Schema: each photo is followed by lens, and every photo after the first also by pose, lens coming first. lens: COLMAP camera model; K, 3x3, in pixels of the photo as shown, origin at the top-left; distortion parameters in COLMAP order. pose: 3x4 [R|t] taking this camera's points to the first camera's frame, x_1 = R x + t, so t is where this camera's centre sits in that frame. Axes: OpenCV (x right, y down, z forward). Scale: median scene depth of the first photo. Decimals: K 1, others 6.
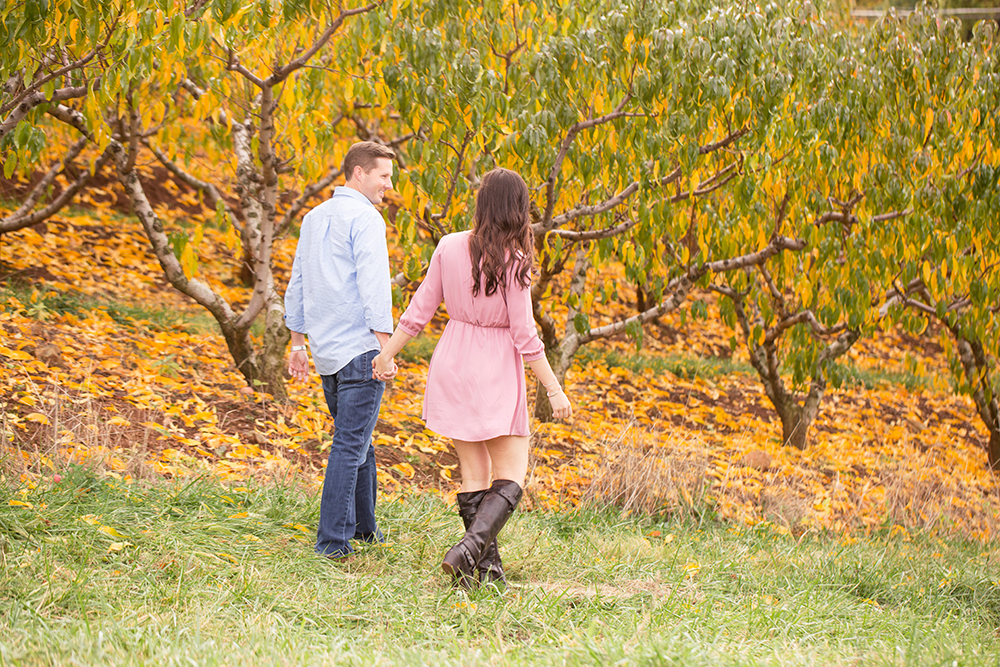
lens RADIAL K [[2767.4, 0, 551.1], [0, 2767.4, 365.7], [0, 0, 1]] dist [-0.026685, 0.000000]
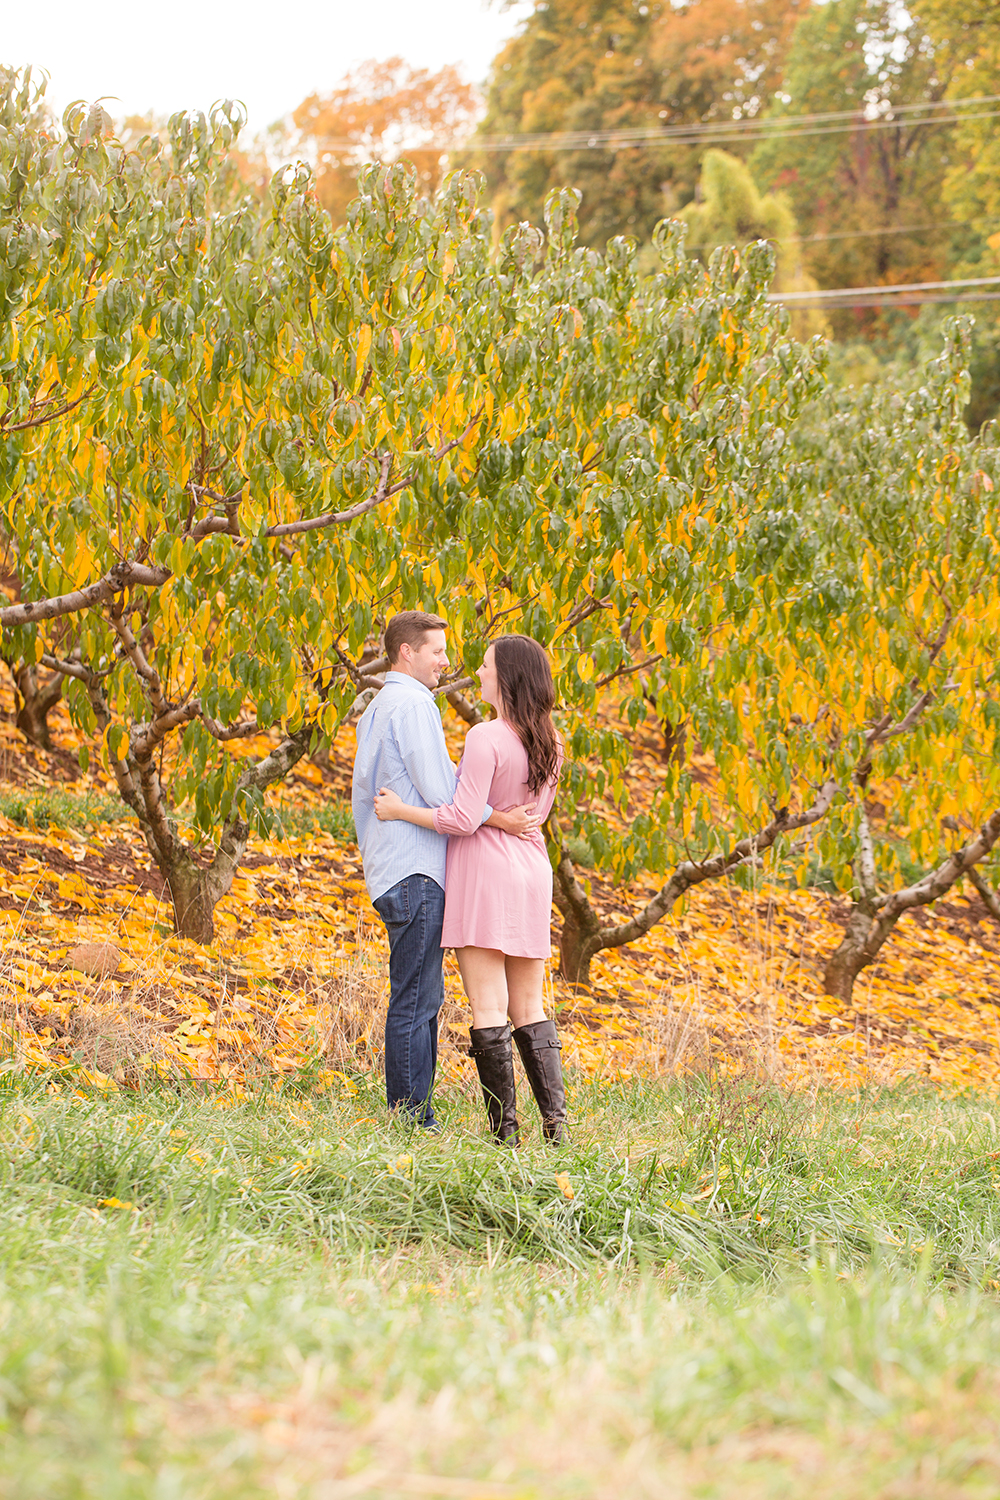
lens RADIAL K [[4151.2, 0, 508.5], [0, 4151.2, 751.2], [0, 0, 1]] dist [-0.026685, 0.000000]
pose [[0.994873, -0.002809, 0.101090, 0.088798], [0.005371, 0.999671, -0.025077, 0.016491], [-0.100986, 0.025491, 0.994561, 0.178155]]
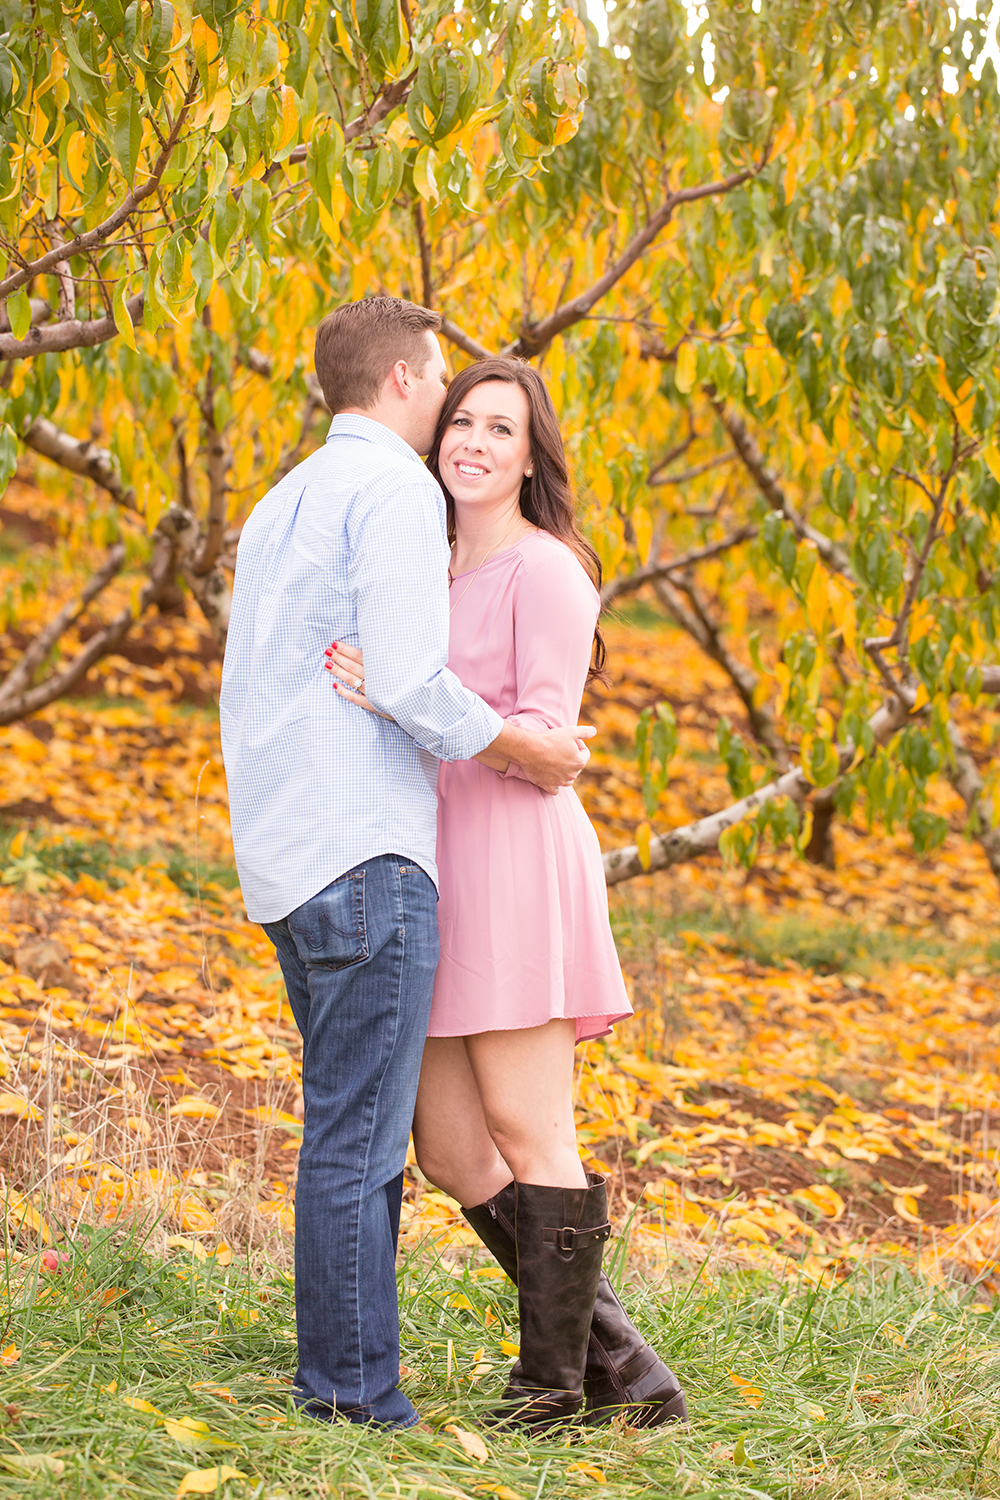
lens RADIAL K [[4151.2, 0, 508.9], [0, 4151.2, 718.3], [0, 0, 1]] dist [-0.026685, 0.000000]
pose [[0.996830, -0.023130, -0.076128, -0.048400], [0.018355, 0.997855, -0.062838, 0.000368], [0.077418, 0.061241, 0.995116, 0.301849]]
